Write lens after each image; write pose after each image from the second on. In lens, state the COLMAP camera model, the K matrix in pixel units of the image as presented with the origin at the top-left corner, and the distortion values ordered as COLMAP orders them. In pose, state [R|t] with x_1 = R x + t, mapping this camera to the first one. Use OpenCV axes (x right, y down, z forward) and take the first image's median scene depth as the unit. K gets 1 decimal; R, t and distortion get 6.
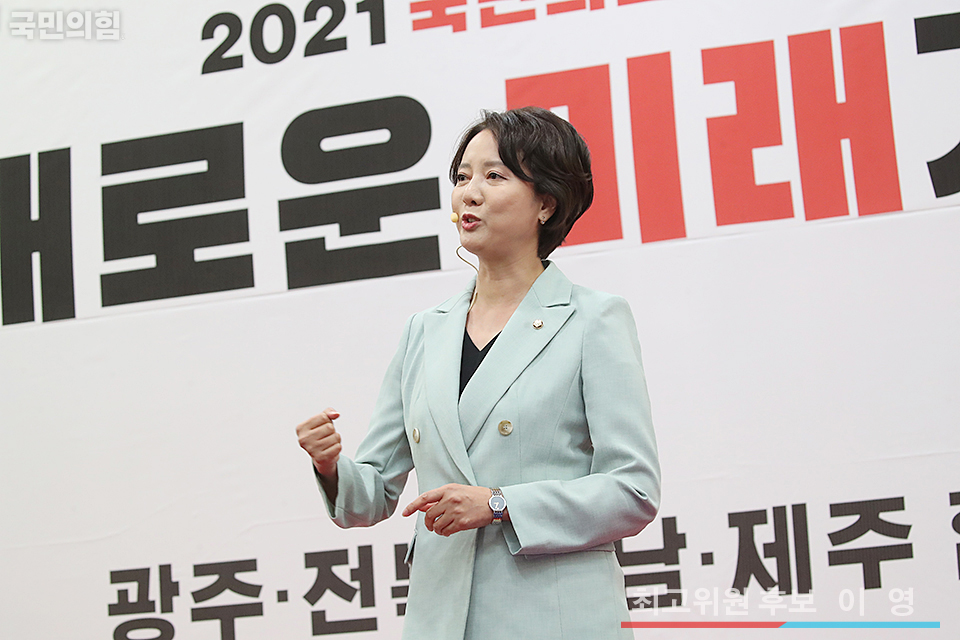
lens RADIAL K [[2720.2, 0, 480.0], [0, 2720.2, 320.0], [0, 0, 1]] dist [-0.281854, -0.535310]
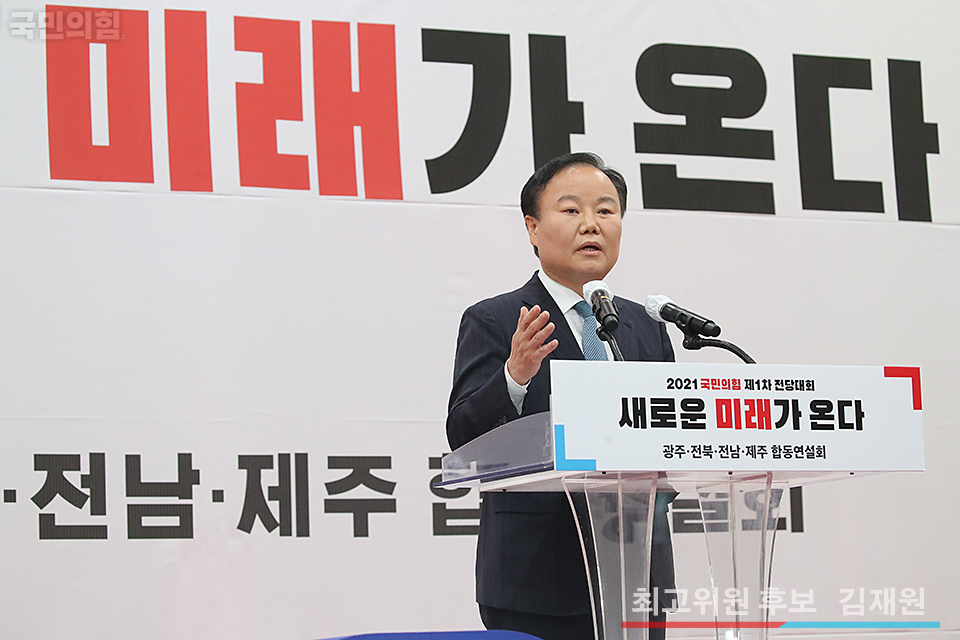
lens RADIAL K [[3187.4, 0, 480.0], [0, 3187.4, 320.0], [0, 0, 1]] dist [-0.148278, -0.473104]
pose [[0.699178, 0.119265, 0.704930, -0.703484], [-0.132464, 0.990526, -0.036201, 0.049158], [-0.702569, -0.068067, 0.708352, 0.044839]]
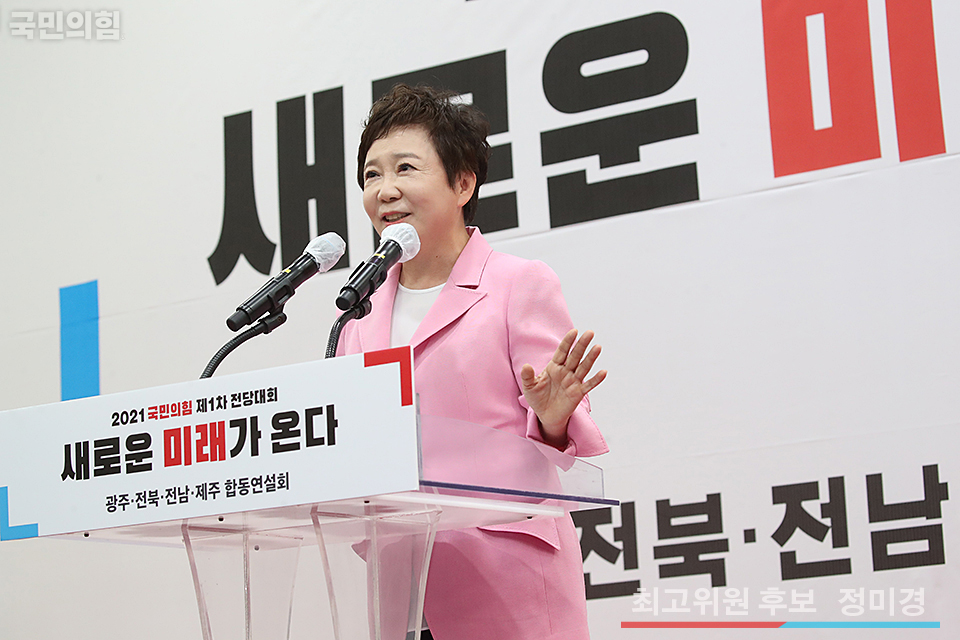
lens RADIAL K [[2952.7, 0, 480.0], [0, 2952.7, 320.0], [0, 0, 1]] dist [-0.259890, -0.141448]
pose [[0.957895, -0.035597, -0.284905, 0.198510], [0.044170, 0.998742, 0.023722, -0.005016], [0.283702, -0.035307, 0.958262, 0.025336]]
